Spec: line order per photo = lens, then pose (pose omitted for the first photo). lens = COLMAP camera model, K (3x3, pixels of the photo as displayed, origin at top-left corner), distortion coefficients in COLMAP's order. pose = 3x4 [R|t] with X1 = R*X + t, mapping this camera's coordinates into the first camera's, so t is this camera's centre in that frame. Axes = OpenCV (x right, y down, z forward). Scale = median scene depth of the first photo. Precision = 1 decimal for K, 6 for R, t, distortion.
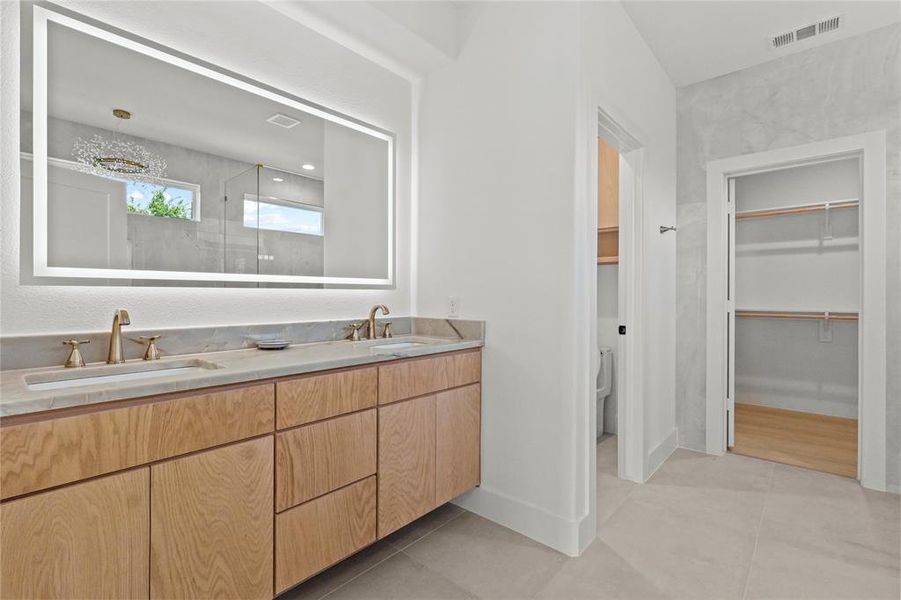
lens RADIAL K [[414.7, 0, 454.7], [0, 414.7, 298.3], [0, 0, 1]] dist [0.001140, -0.001179]
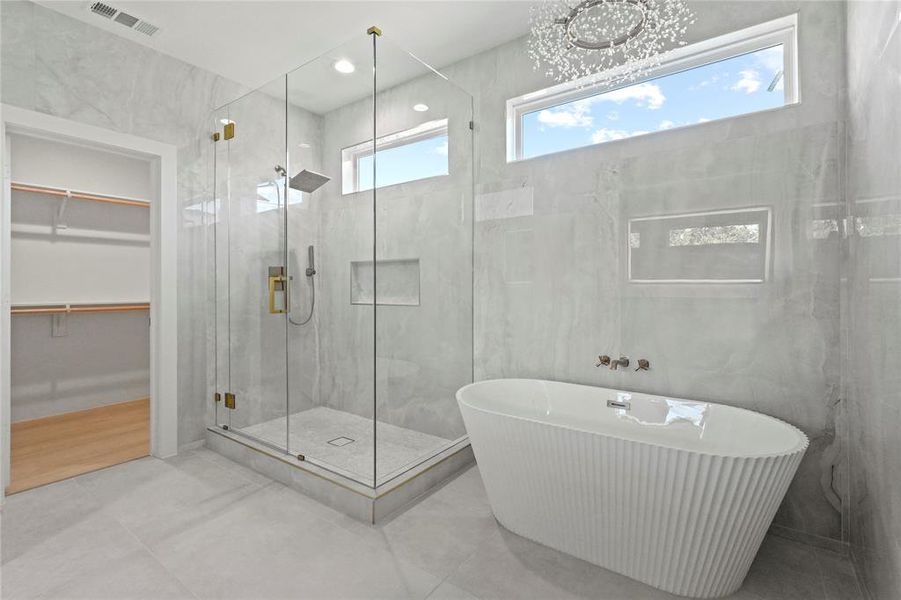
lens RADIAL K [[414.7, 0, 445.6], [0, 414.7, 286.6], [0, 0, 1]] dist [0.001140, -0.001179]
pose [[-0.094602, -0.001933, 0.995513, -0.177455], [0.009420, 0.999952, 0.002836, -0.003348], [-0.995471, 0.009646, -0.094579, 0.300373]]
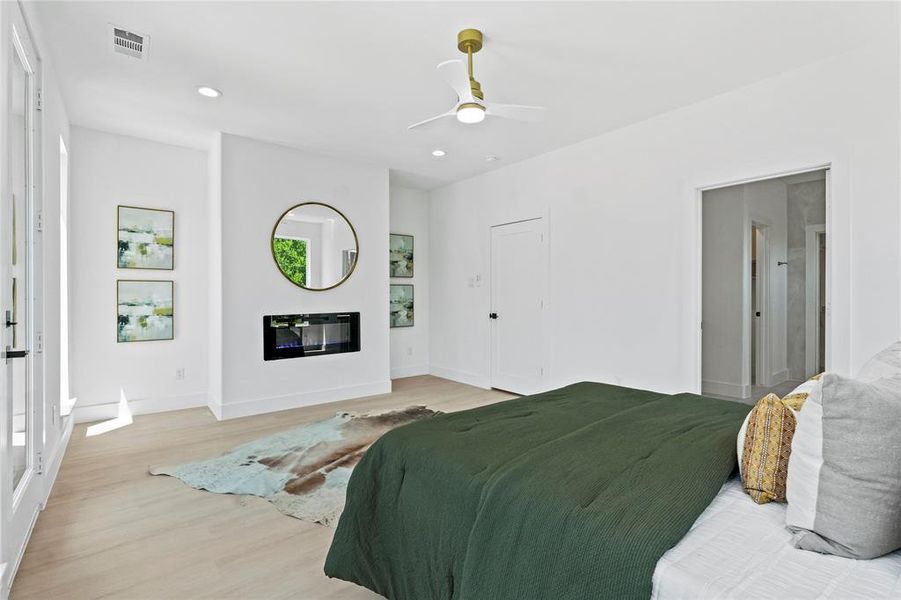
lens RADIAL K [[414.7, 0, 449.6], [0, 414.7, 298.0], [0, 0, 1]] dist [0.001140, -0.001179]
pose [[0.981700, -0.000684, -0.190431, -0.699044], [-0.000304, 0.999987, -0.005158, 0.006357], [0.190432, 0.005122, 0.981687, -1.303738]]
